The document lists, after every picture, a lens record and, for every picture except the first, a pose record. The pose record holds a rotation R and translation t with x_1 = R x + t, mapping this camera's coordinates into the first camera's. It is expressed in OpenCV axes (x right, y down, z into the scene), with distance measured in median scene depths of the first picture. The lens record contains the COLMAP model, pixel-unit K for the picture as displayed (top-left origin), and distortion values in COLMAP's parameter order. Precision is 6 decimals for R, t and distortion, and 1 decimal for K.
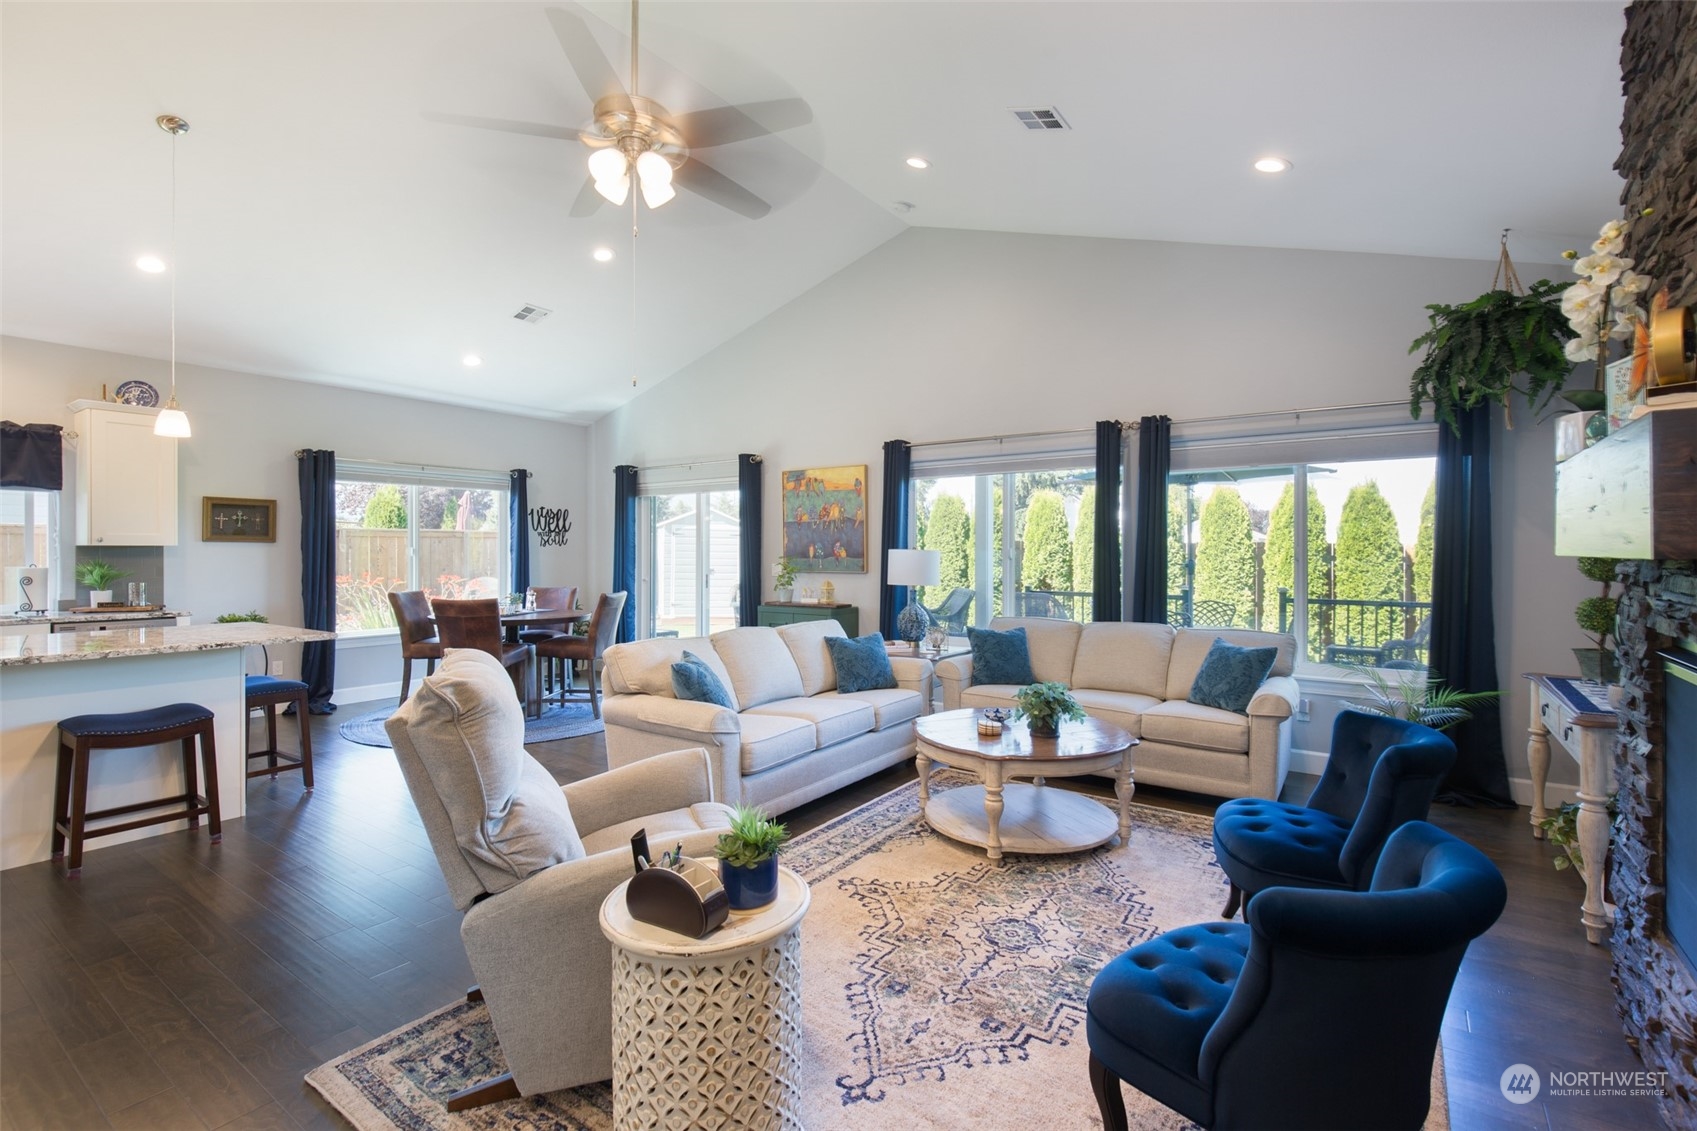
lens RADIAL K [[769.2, 0, 848.5], [0, 769.2, 565.5], [0, 0, 1]] dist [-0.000214, -0.000228]
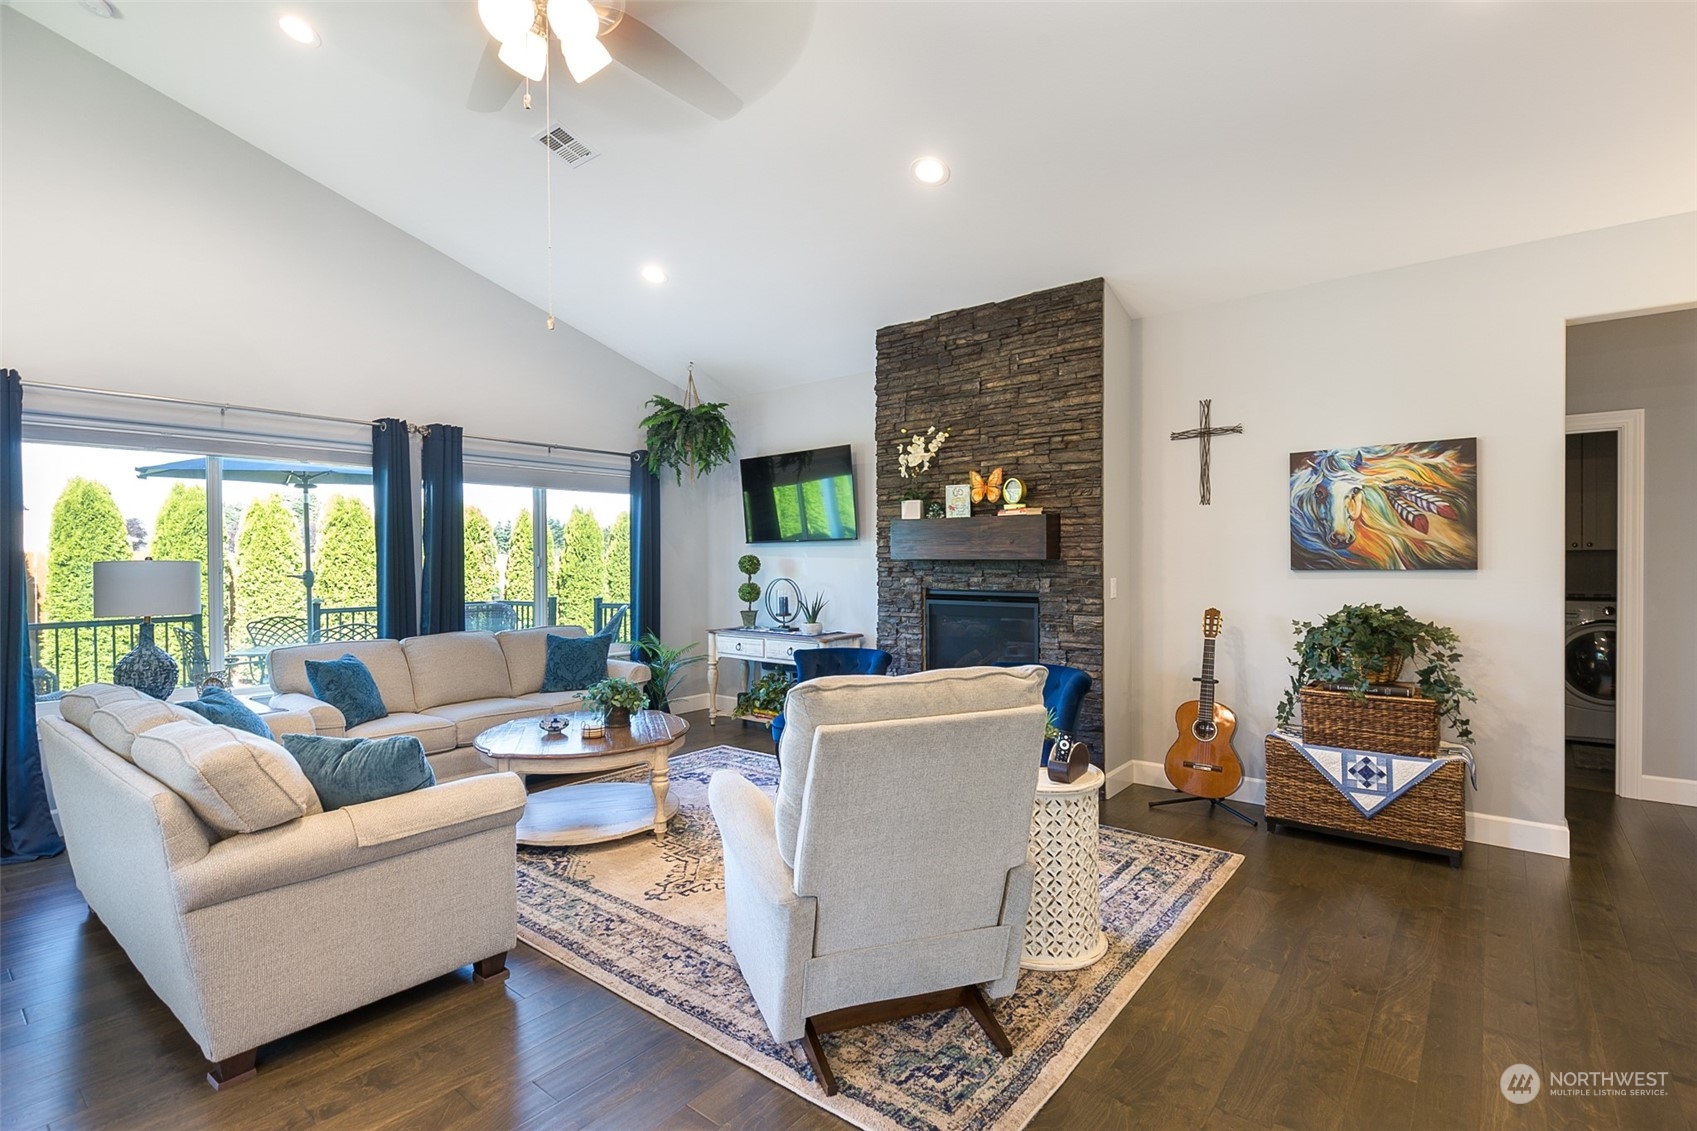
lens RADIAL K [[809.5, 0, 848.5], [0, 809.5, 565.5], [0, 0, 1]] dist [-0.000892, -0.000297]
pose [[0.049734, -0.011401, 0.998697, -0.639621], [0.026506, 0.999598, 0.010092, -0.008564], [-0.998411, 0.025970, 0.050016, 0.434551]]
